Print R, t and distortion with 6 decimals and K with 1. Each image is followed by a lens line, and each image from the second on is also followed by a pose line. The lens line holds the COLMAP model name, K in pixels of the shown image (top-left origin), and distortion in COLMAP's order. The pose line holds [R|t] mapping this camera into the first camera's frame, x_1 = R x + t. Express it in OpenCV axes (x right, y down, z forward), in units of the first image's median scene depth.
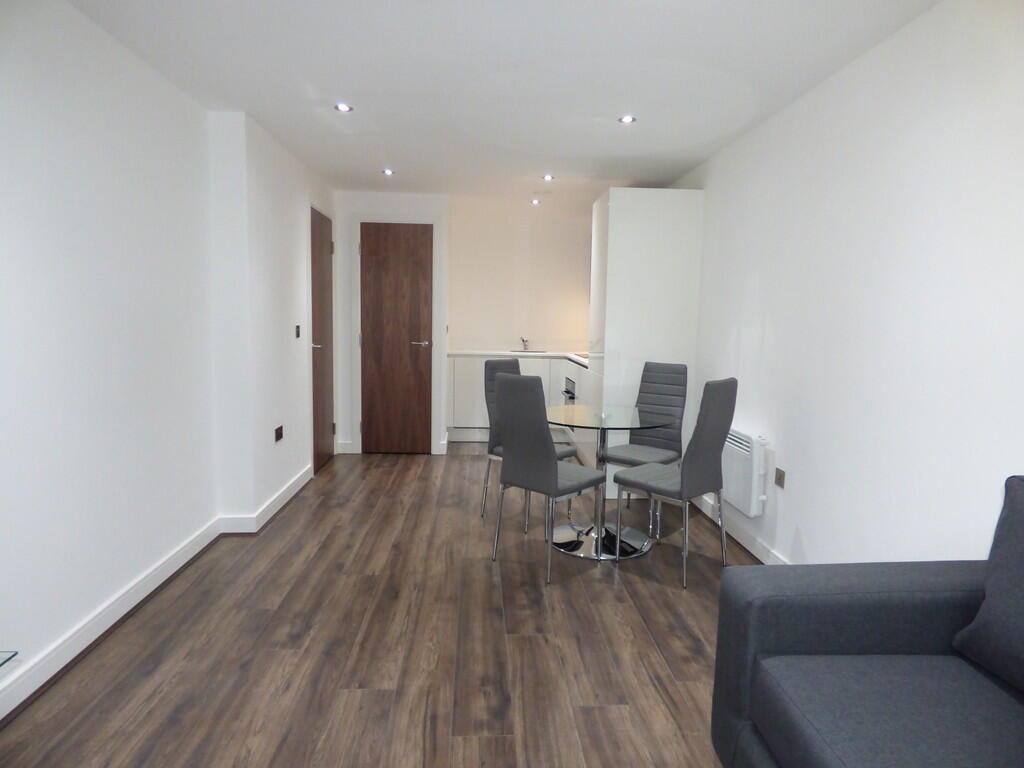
lens RADIAL K [[630.1, 0, 509.8], [0, 630.1, 381.1], [0, 0, 1]] dist [-0.015517, 0.003177]
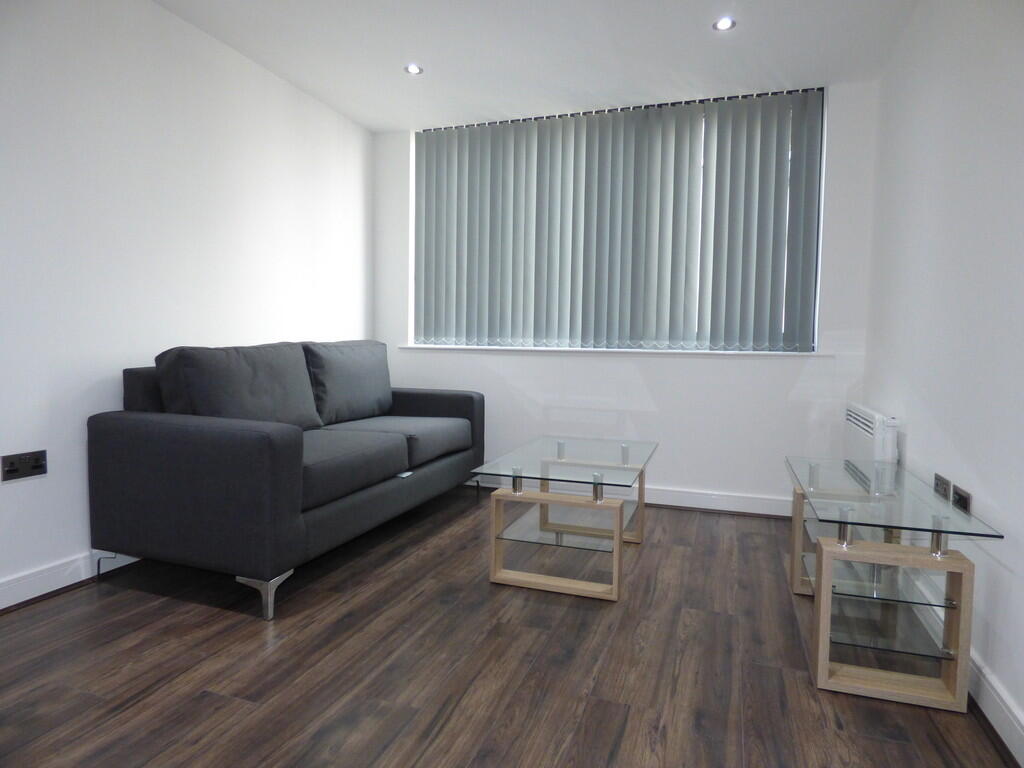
lens RADIAL K [[630.1, 0, 510.2], [0, 630.1, 381.5], [0, 0, 1]] dist [-0.015517, 0.003177]
pose [[-0.926078, -0.057004, 0.373001, -0.397834], [0.003646, 0.987125, 0.159910, -0.008308], [-0.377314, 0.149449, -0.913947, 1.329385]]
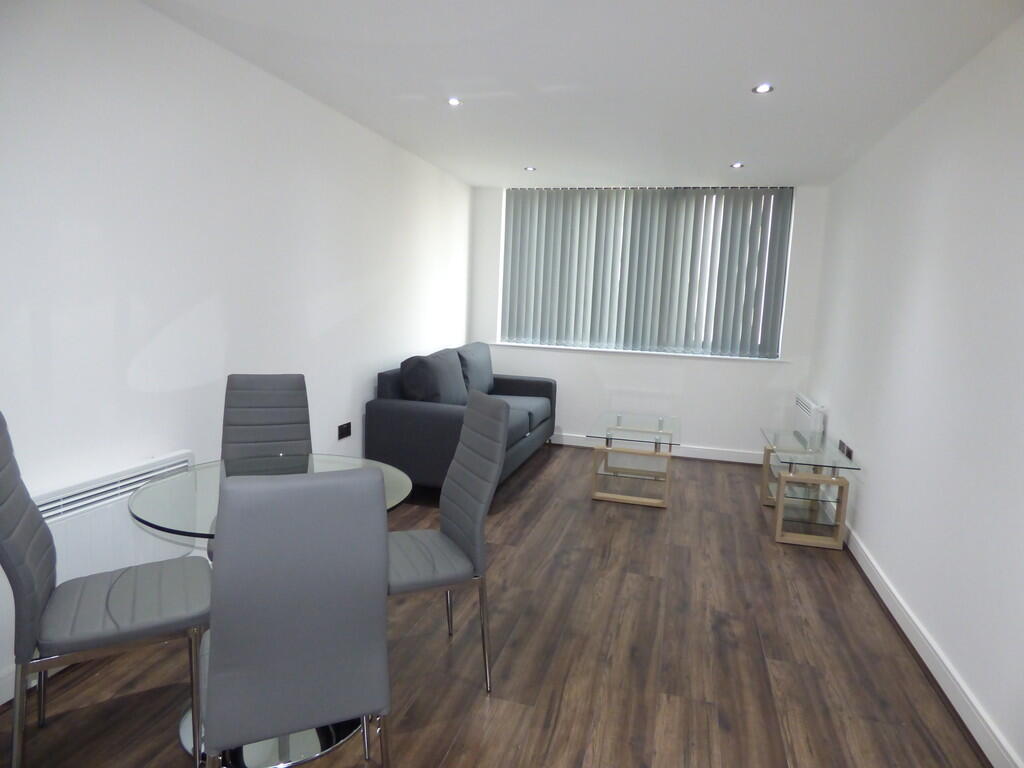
lens RADIAL K [[630.1, 0, 518.0], [0, 630.1, 386.1], [0, 0, 1]] dist [-0.015517, 0.003177]
pose [[-0.949532, -0.099852, 0.297352, -0.299469], [-0.028879, 0.971781, 0.234109, -0.244425], [-0.312337, 0.213707, -0.925621, 2.109583]]
